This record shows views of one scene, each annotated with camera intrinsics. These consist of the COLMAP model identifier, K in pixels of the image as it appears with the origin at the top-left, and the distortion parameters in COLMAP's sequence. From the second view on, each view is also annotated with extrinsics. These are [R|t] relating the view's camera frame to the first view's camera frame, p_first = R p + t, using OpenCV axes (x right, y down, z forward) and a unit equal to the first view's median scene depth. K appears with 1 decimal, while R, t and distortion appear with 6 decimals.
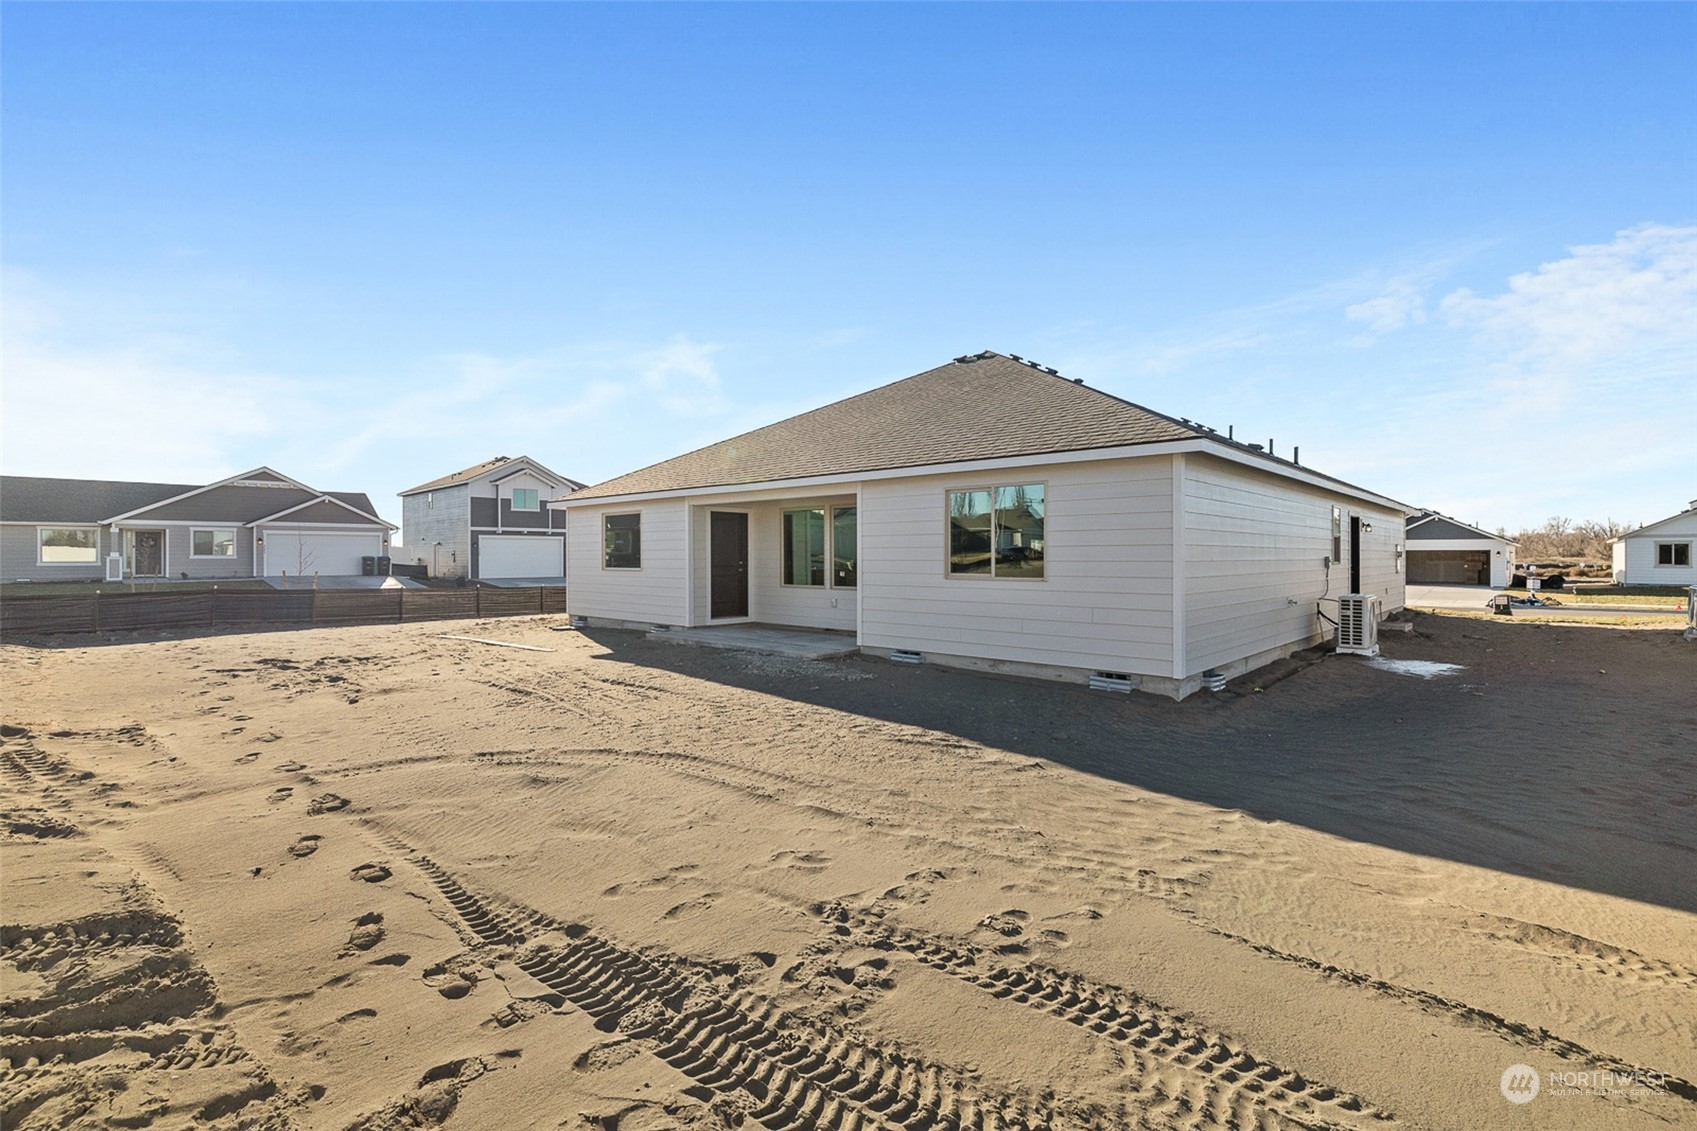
lens RADIAL K [[769.7, 0, 847.3], [0, 769.7, 559.1], [0, 0, 1]] dist [0.000623, -0.001494]
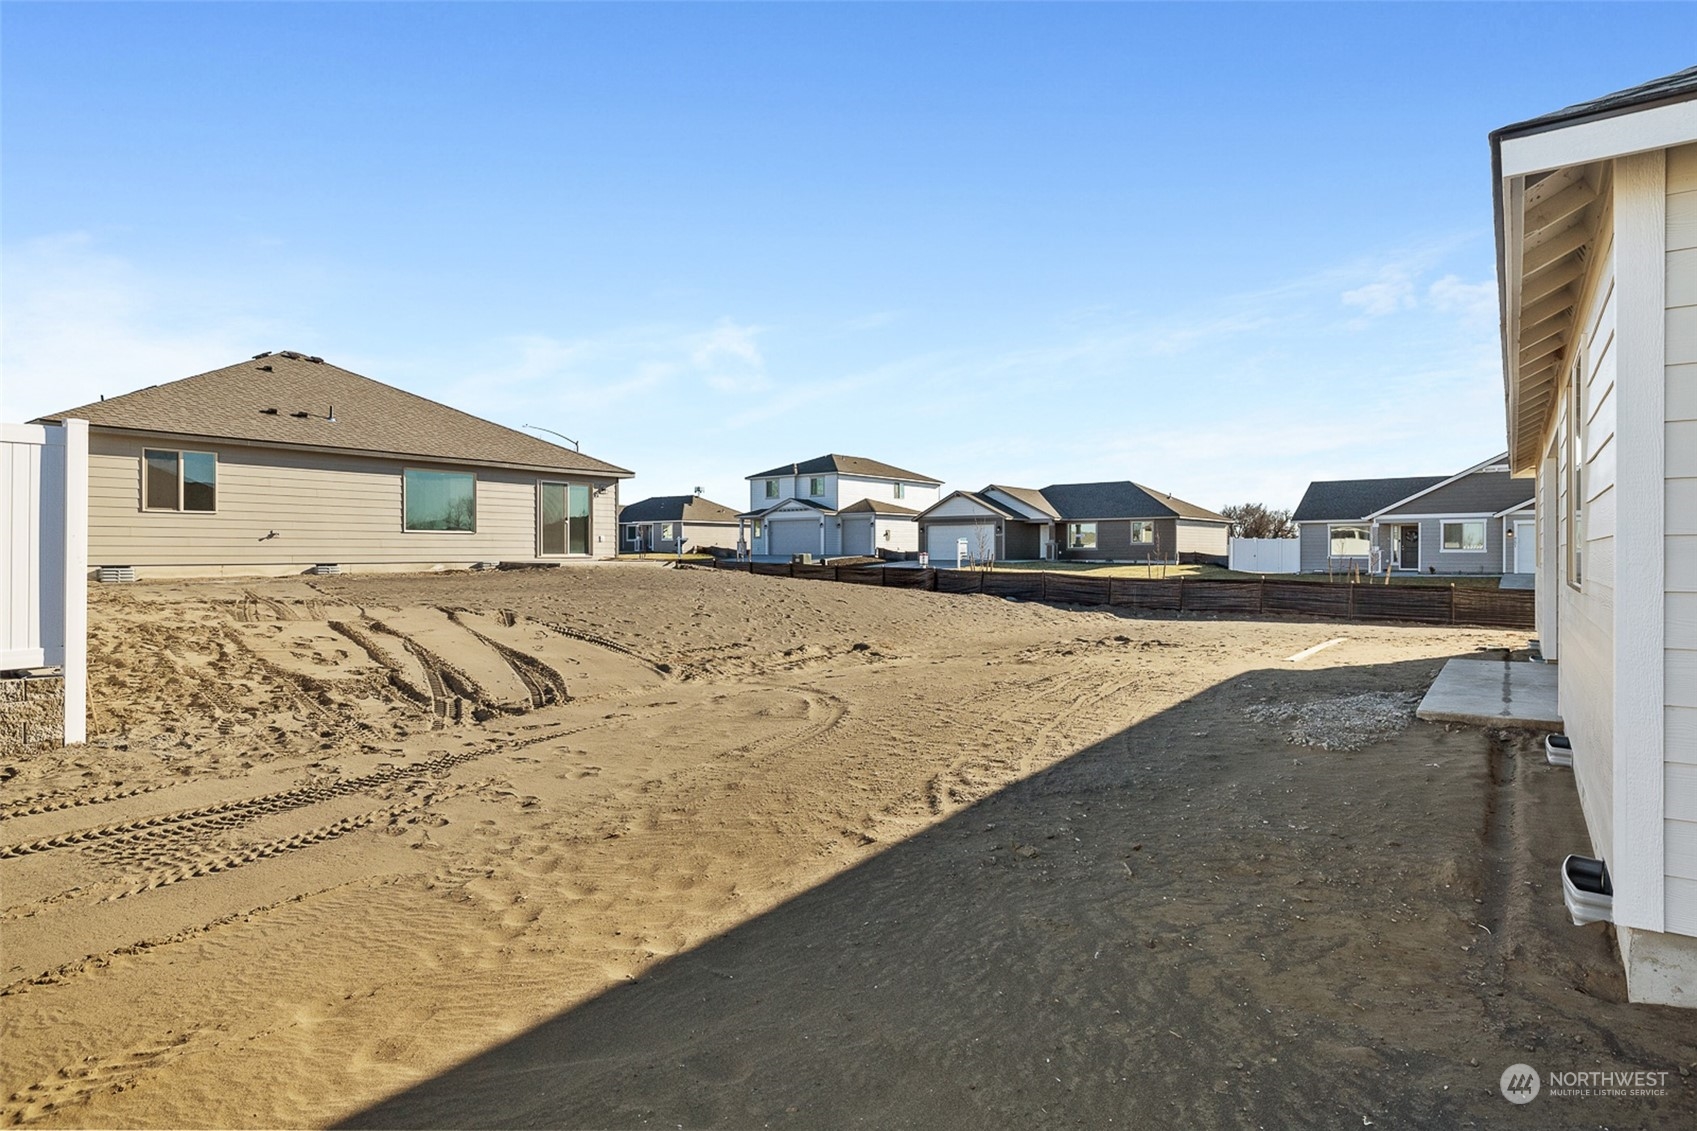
lens RADIAL K [[945.2, 0, 847.8], [0, 945.2, 562.4], [0, 0, 1]] dist [-0.019356, 0.004634]
pose [[0.084111, 0.015121, -0.996342, 1.278389], [-0.013633, 0.999809, 0.014023, 0.028453], [0.996363, 0.012403, 0.084301, 1.128657]]
